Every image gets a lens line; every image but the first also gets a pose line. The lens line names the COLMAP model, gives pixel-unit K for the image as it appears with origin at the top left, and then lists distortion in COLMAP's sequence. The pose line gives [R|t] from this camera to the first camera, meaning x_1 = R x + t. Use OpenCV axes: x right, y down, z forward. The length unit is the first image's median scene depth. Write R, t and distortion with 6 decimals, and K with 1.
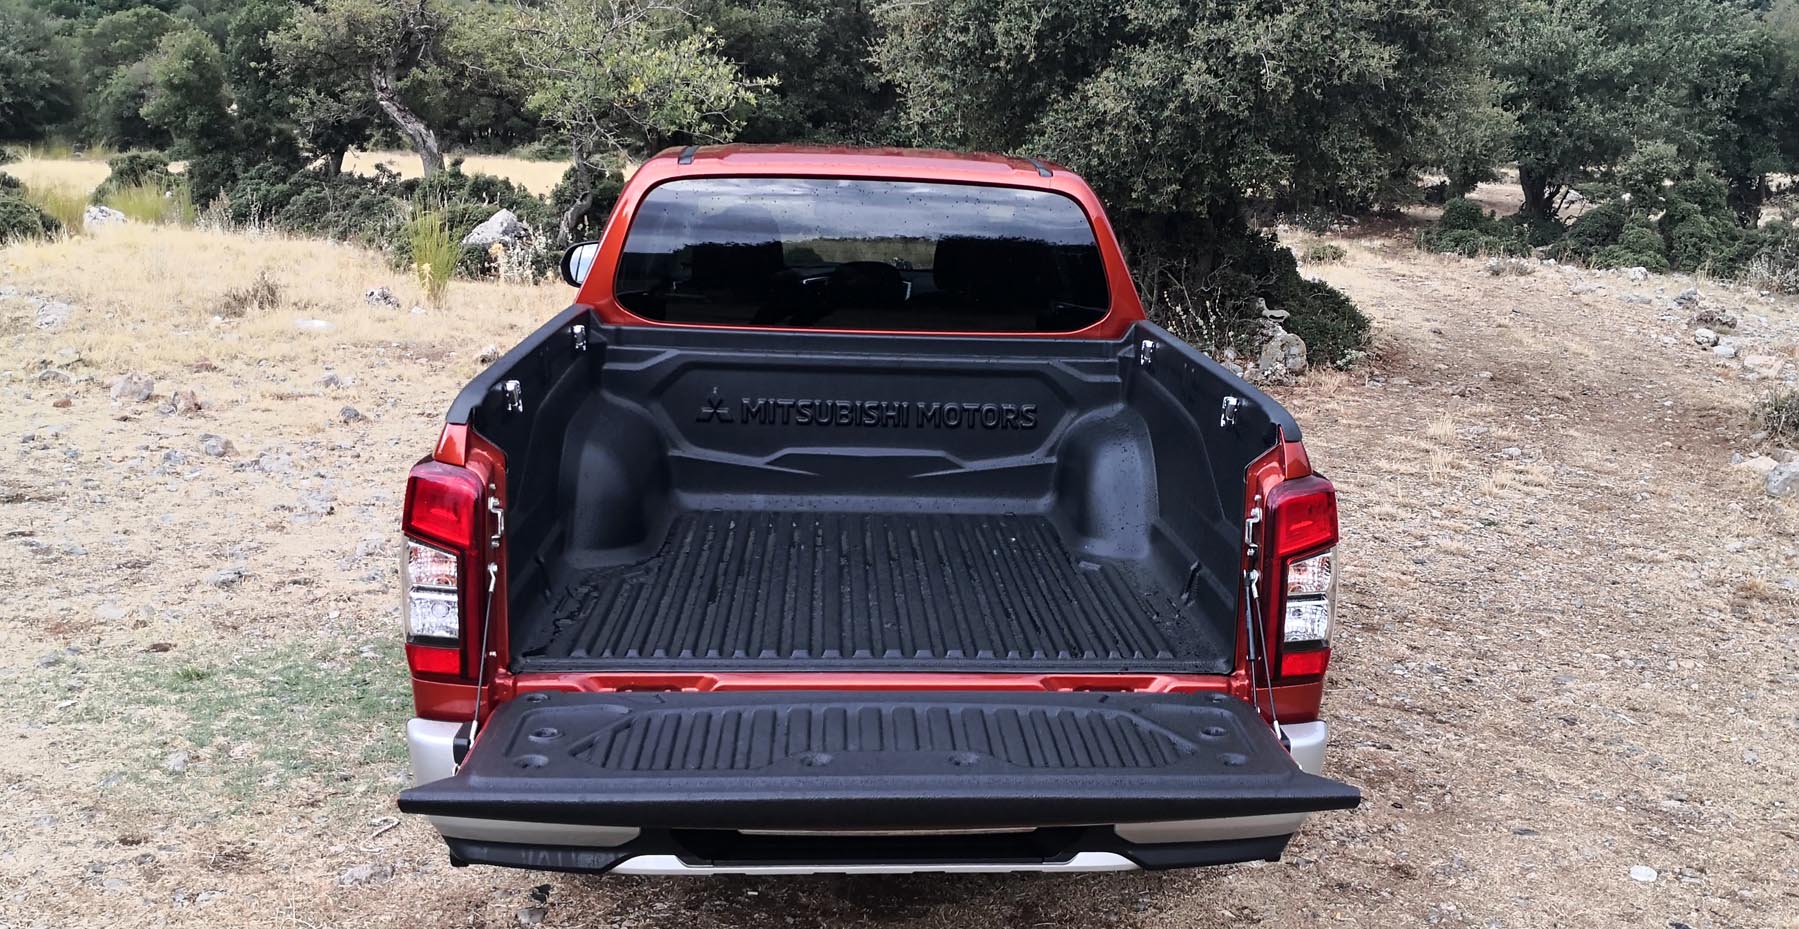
lens RADIAL K [[1746.1, 0, 925.3], [0, 1746.1, 467.3], [0, 0, 1]] dist [0.007499, 0.000302]
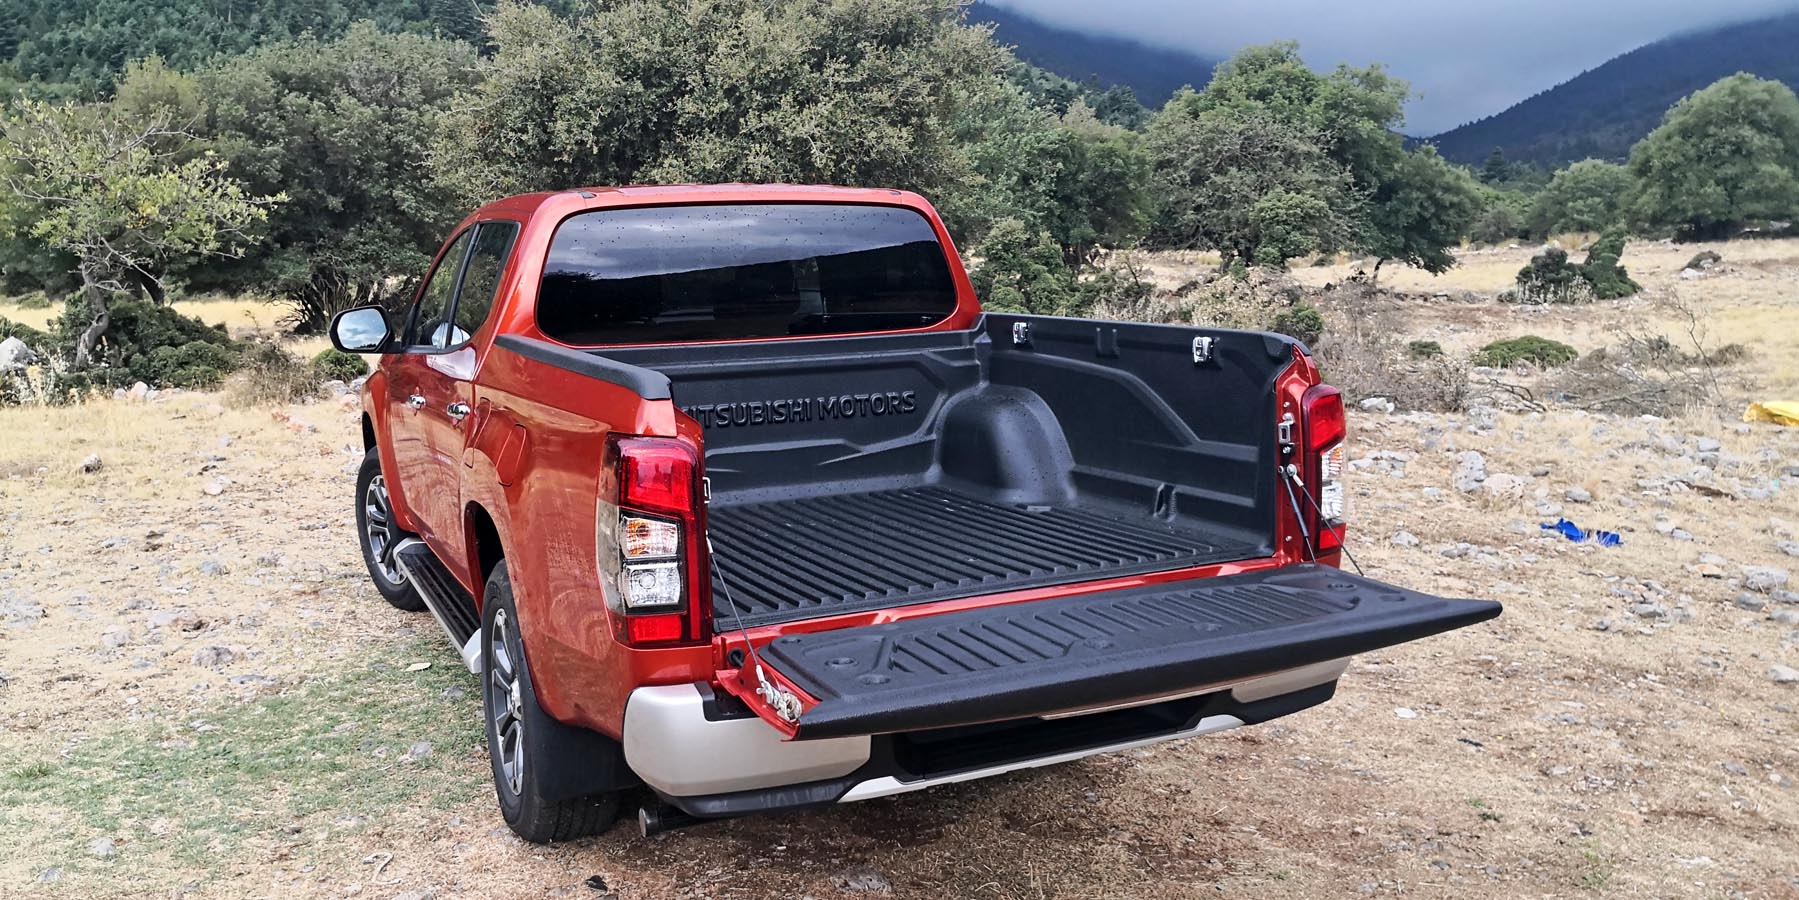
lens RADIAL K [[1521.3, 0, 934.0], [0, 1521.3, 459.2], [0, 0, 1]] dist [0.006872, -0.008174]
pose [[0.939086, -0.108611, 0.326068, -0.243068], [0.121888, 0.992332, -0.020502, 0.029370], [-0.321341, 0.058997, 0.945124, 0.051765]]
